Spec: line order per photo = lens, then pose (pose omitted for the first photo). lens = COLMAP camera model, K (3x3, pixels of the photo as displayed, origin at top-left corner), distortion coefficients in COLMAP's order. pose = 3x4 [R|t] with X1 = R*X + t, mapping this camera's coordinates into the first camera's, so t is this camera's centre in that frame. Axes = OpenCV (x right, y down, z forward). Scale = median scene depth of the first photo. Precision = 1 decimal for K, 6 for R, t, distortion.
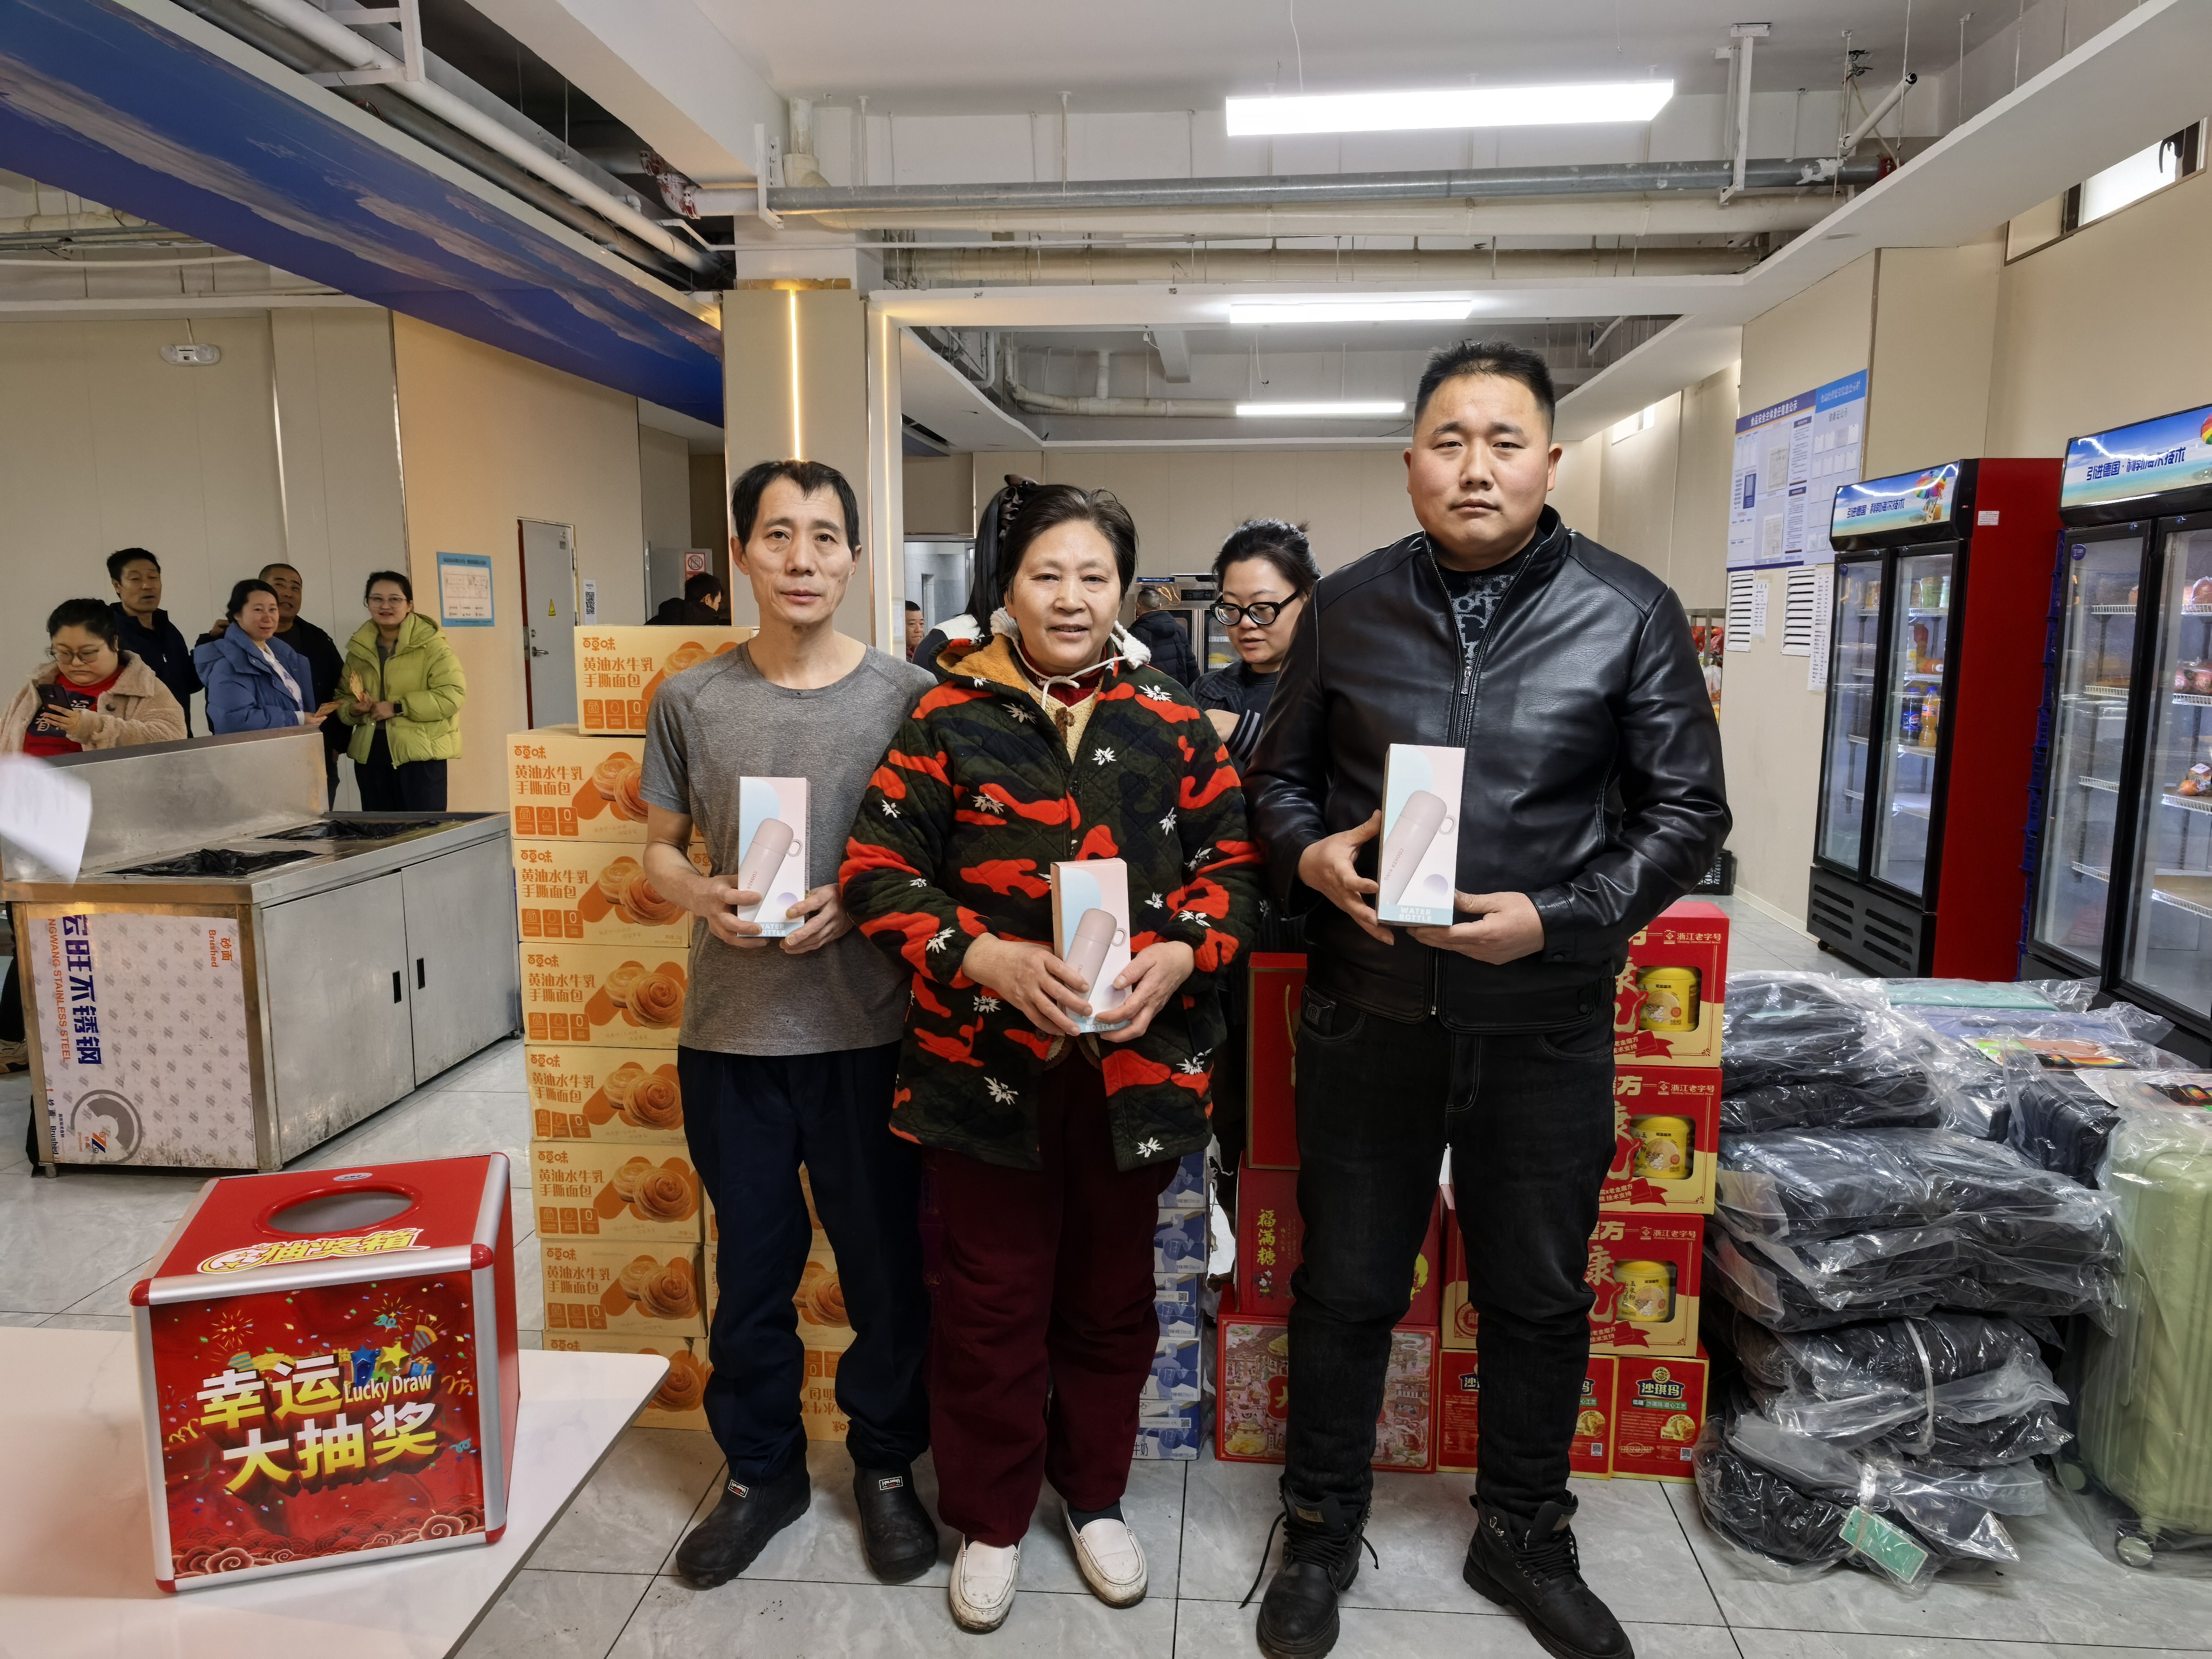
lens RADIAL K [[1600.7, 0, 1111.4], [0, 1600.7, 863.9], [0, 0, 1]] dist [0.039703, -0.054036]
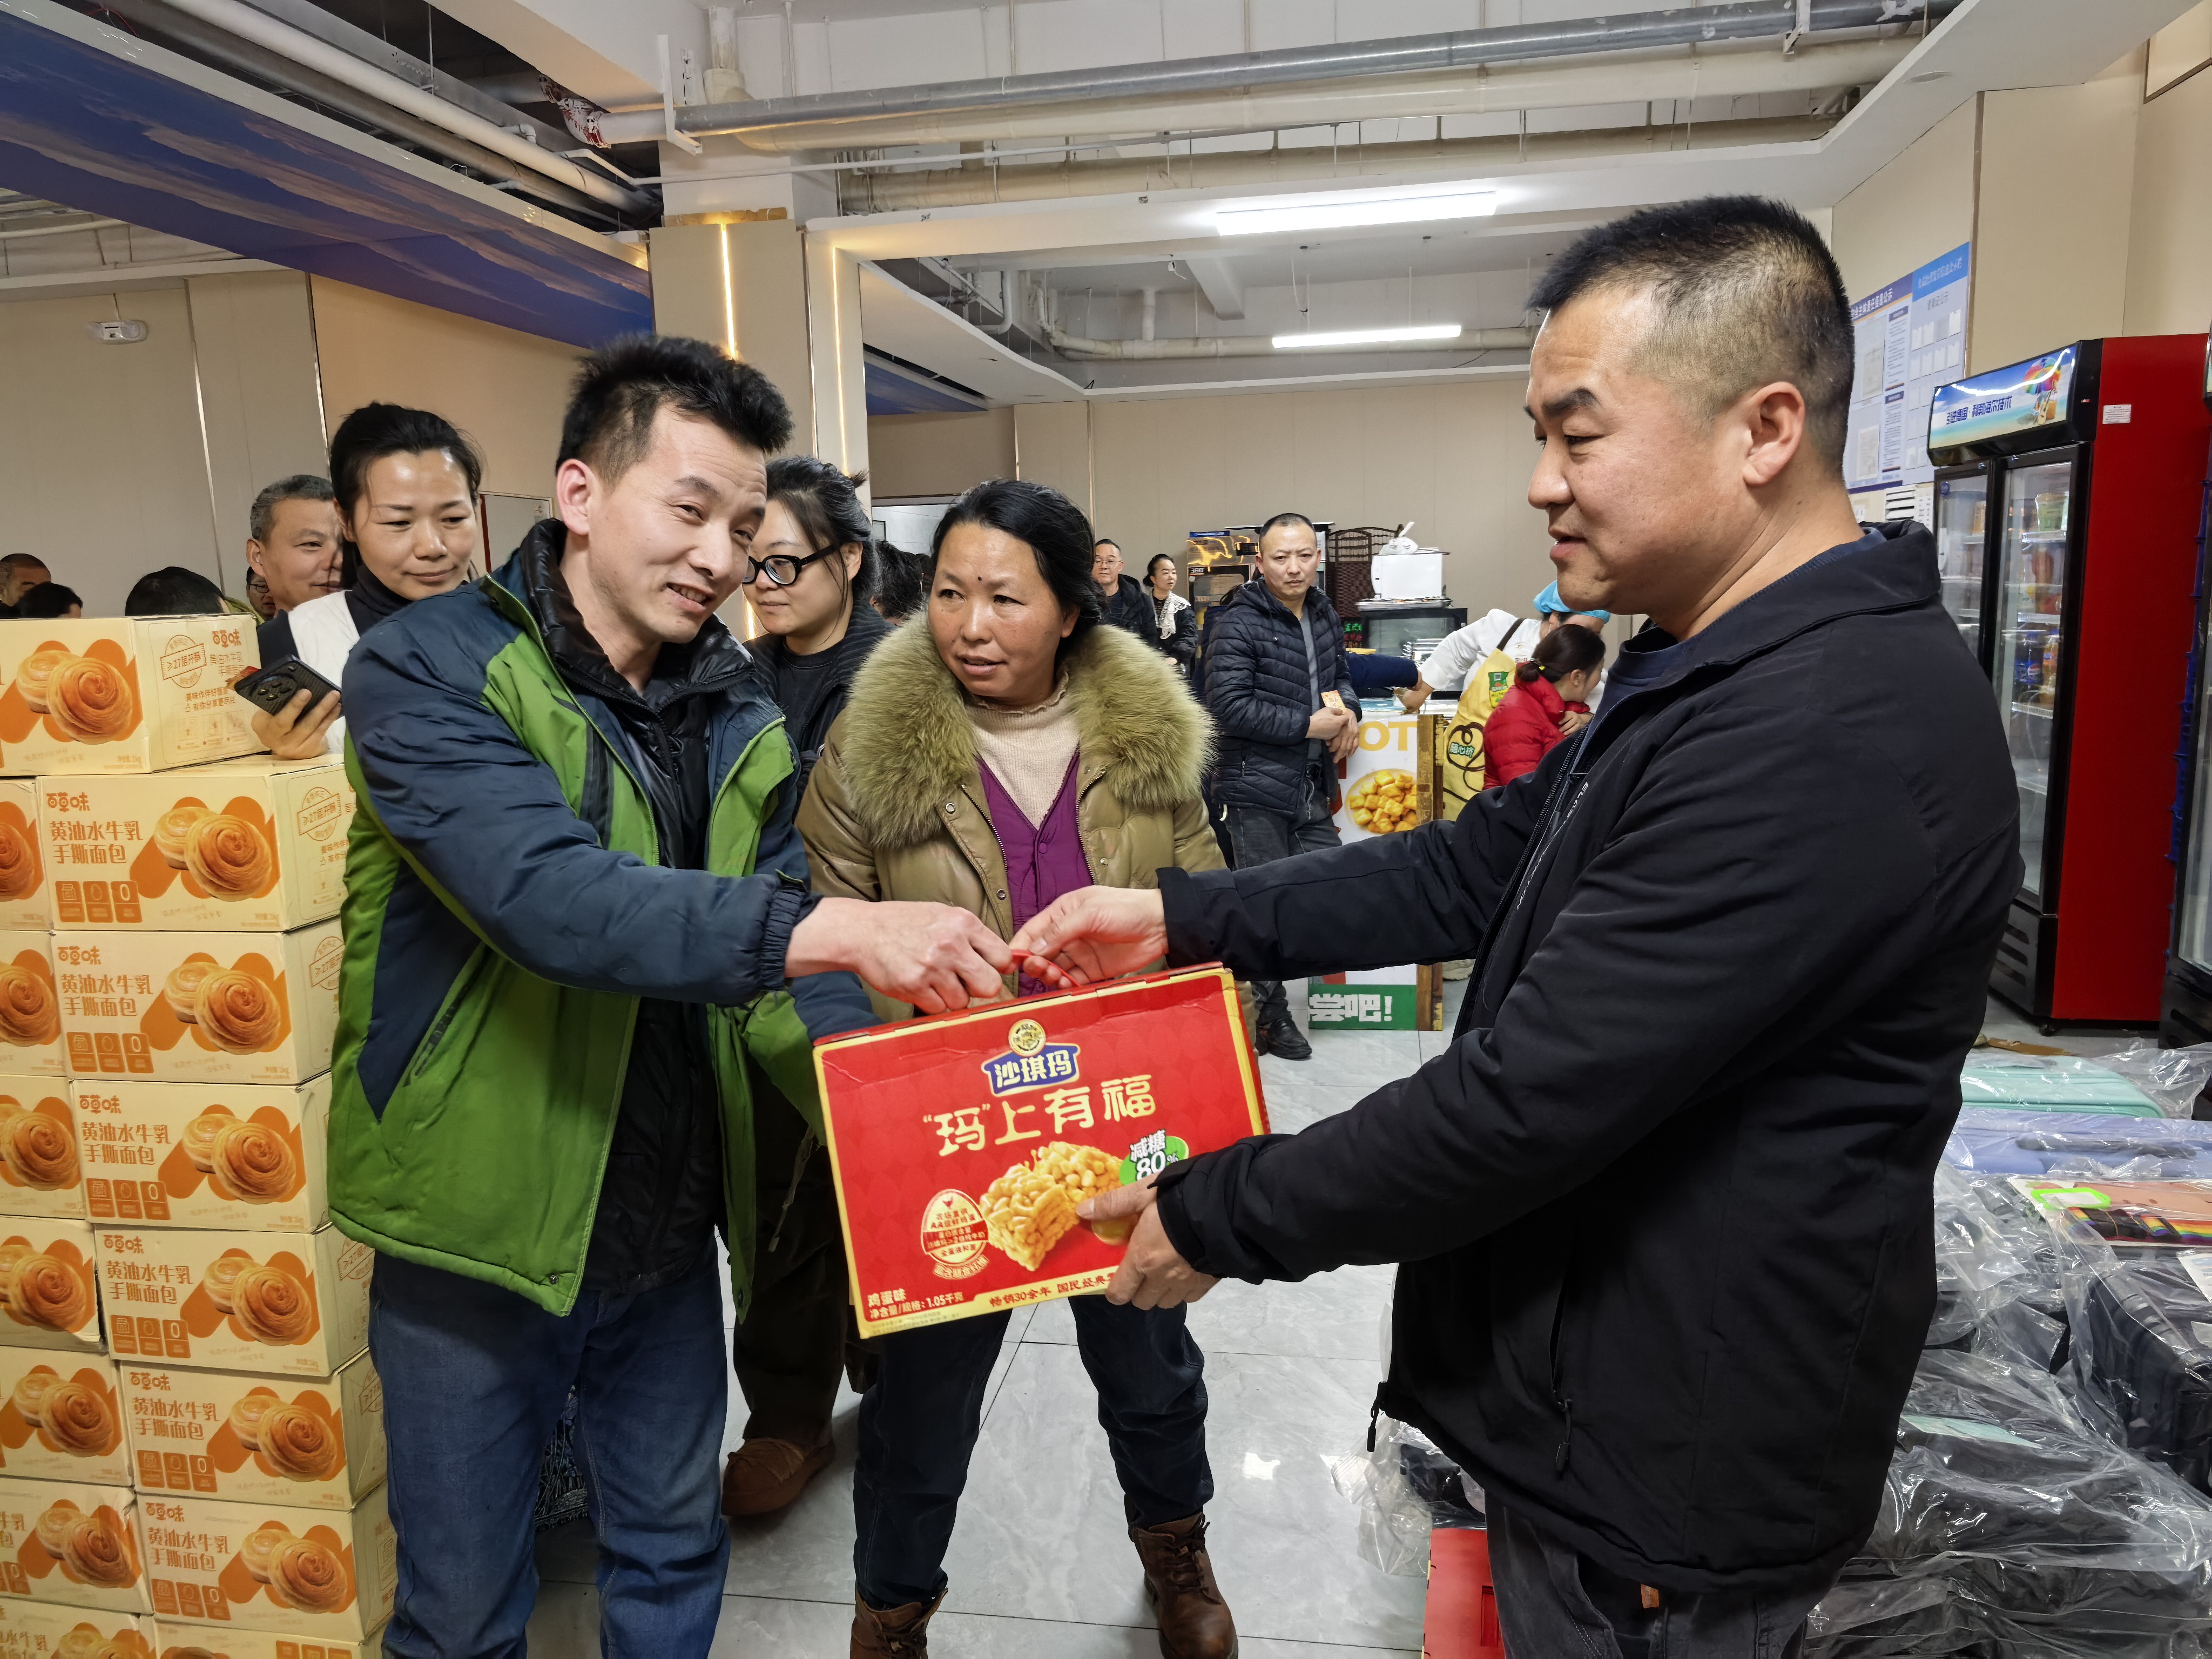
lens RADIAL K [[1591.8, 0, 1100.0], [0, 1591.8, 840.7], [0, 0, 1]] dist [0.031977, -0.045895]
pose [[0.995017, -0.018048, -0.098058, 0.101365], [0.019180, 0.999760, 0.010613, -0.020042], [0.097843, -0.012440, 0.995124, 0.142247]]
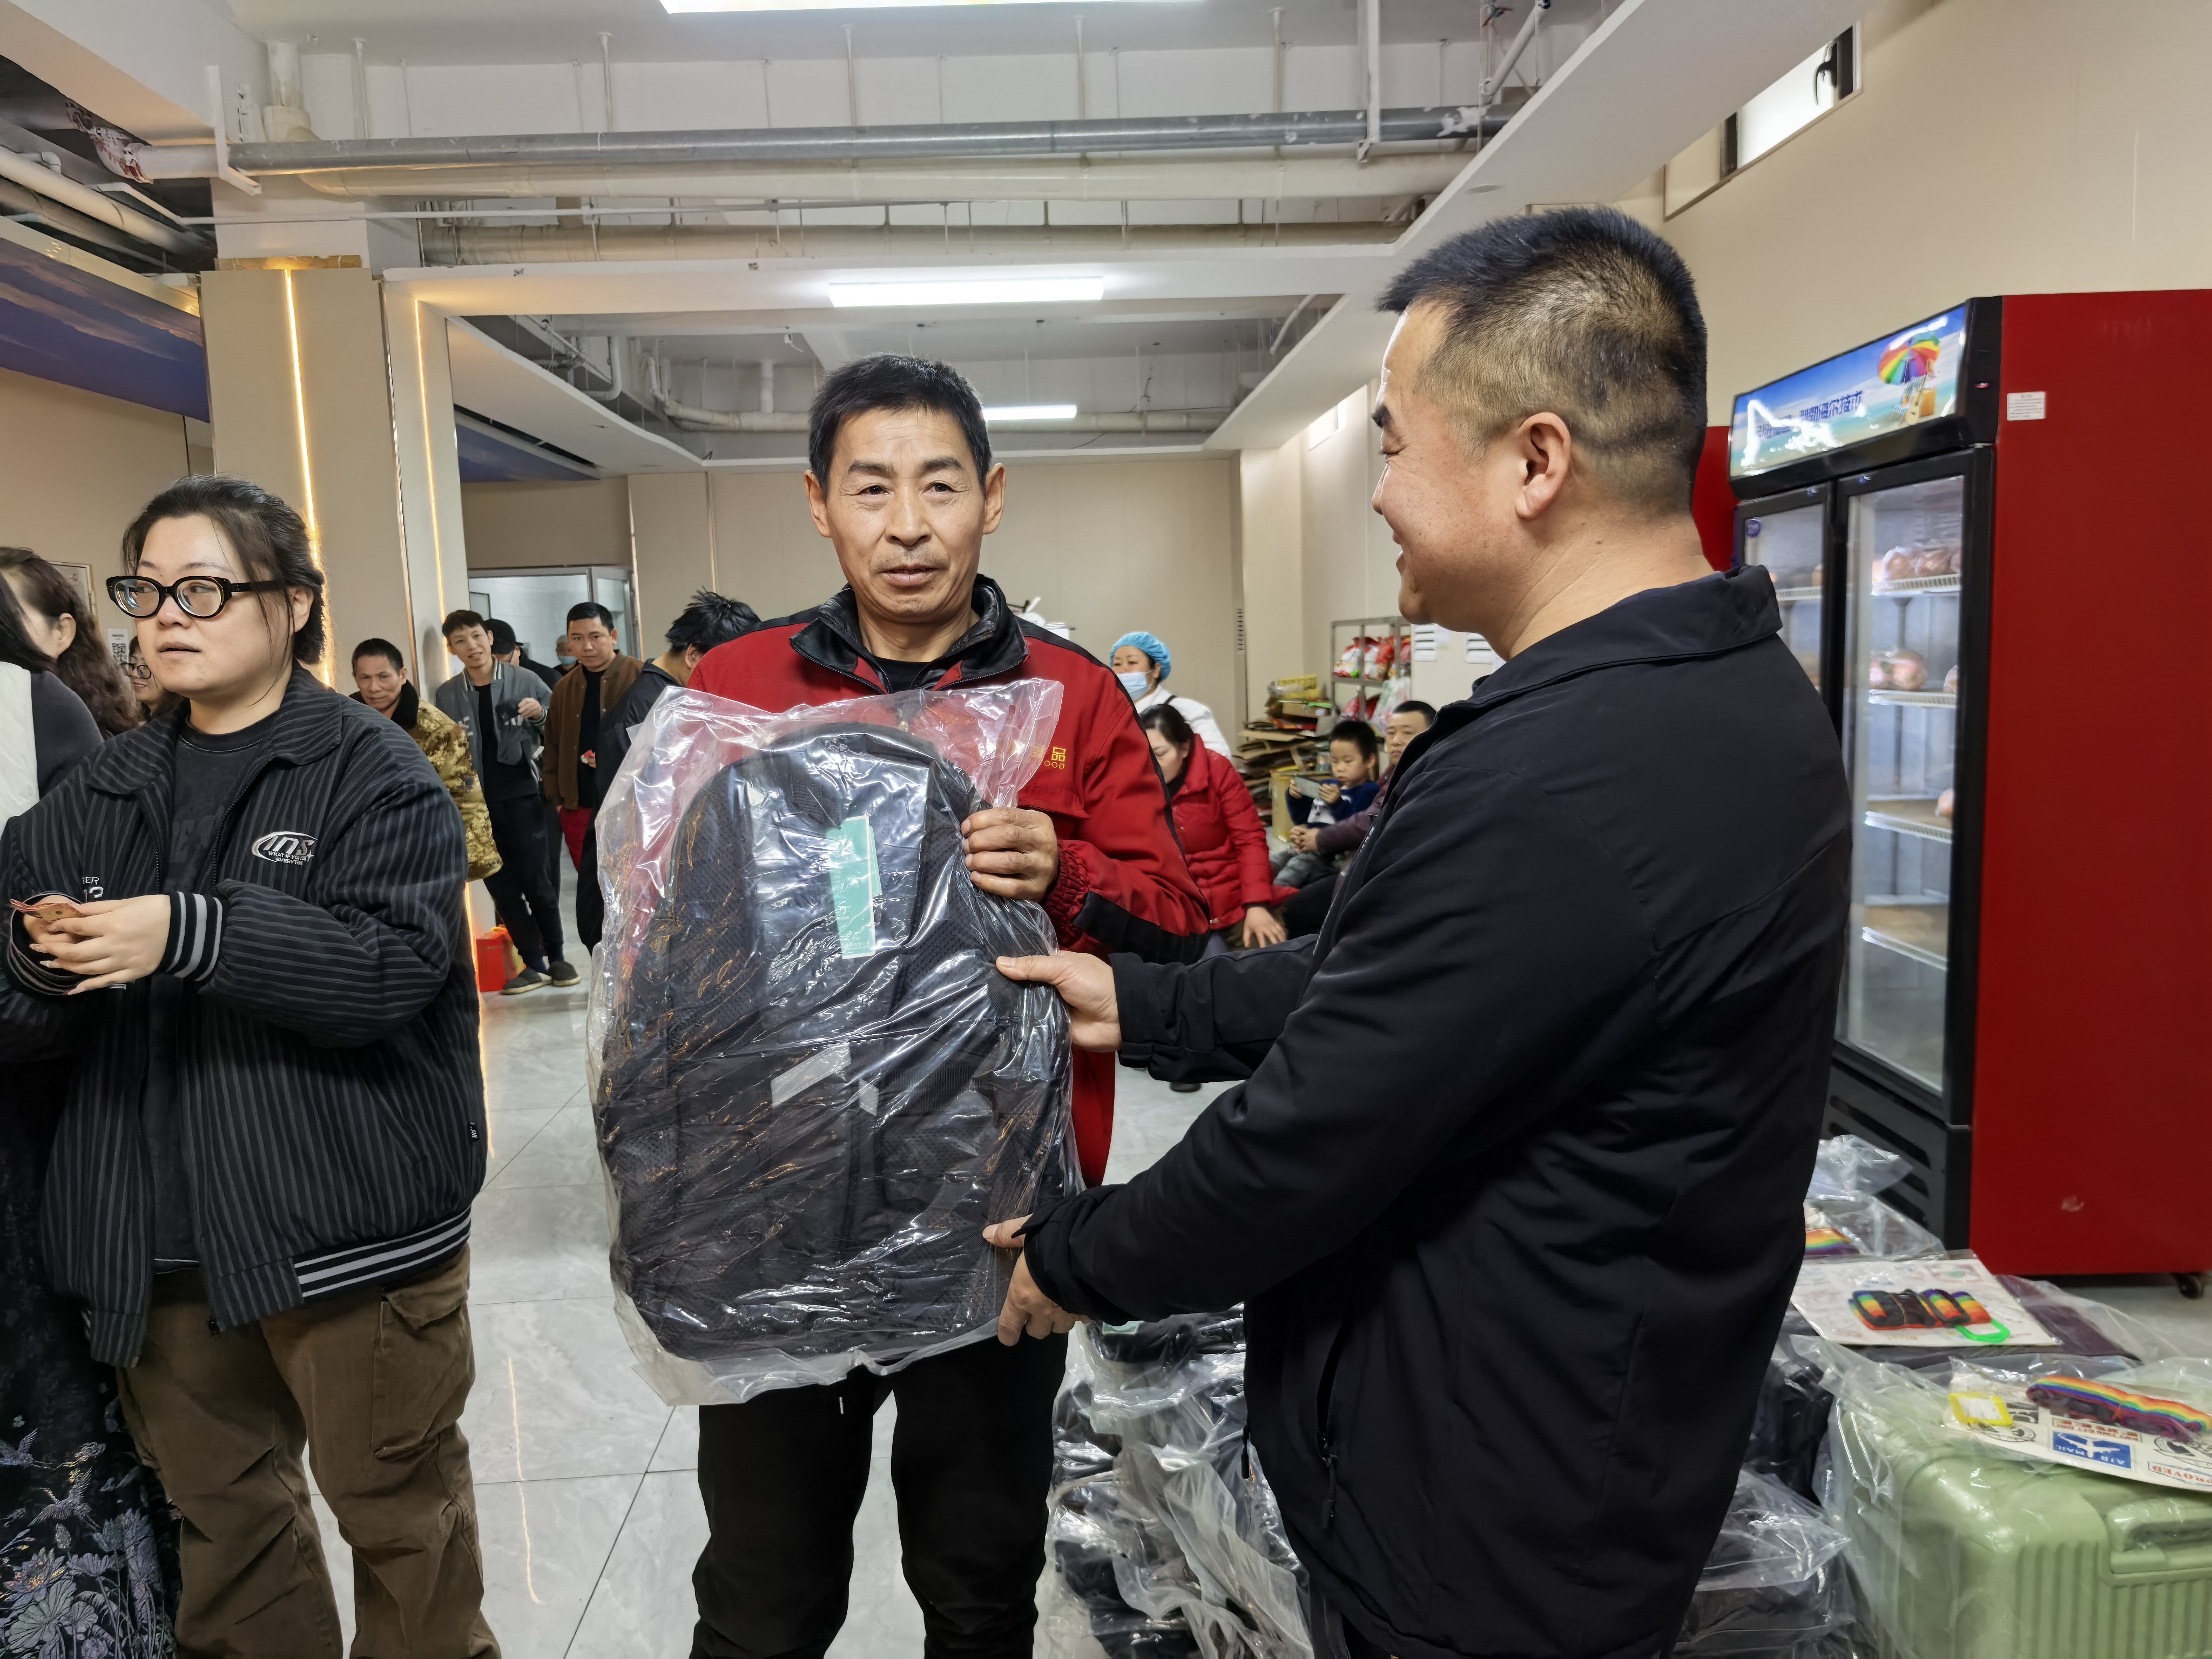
lens RADIAL K [[1591.8, 0, 1100.0], [0, 1591.8, 840.7], [0, 0, 1]] dist [0.031977, -0.045895]
pose [[0.990454, -0.053405, 0.127081, 0.104583], [0.057403, 0.997958, -0.028003, -0.018693], [-0.125326, 0.035031, 0.991497, 0.156962]]
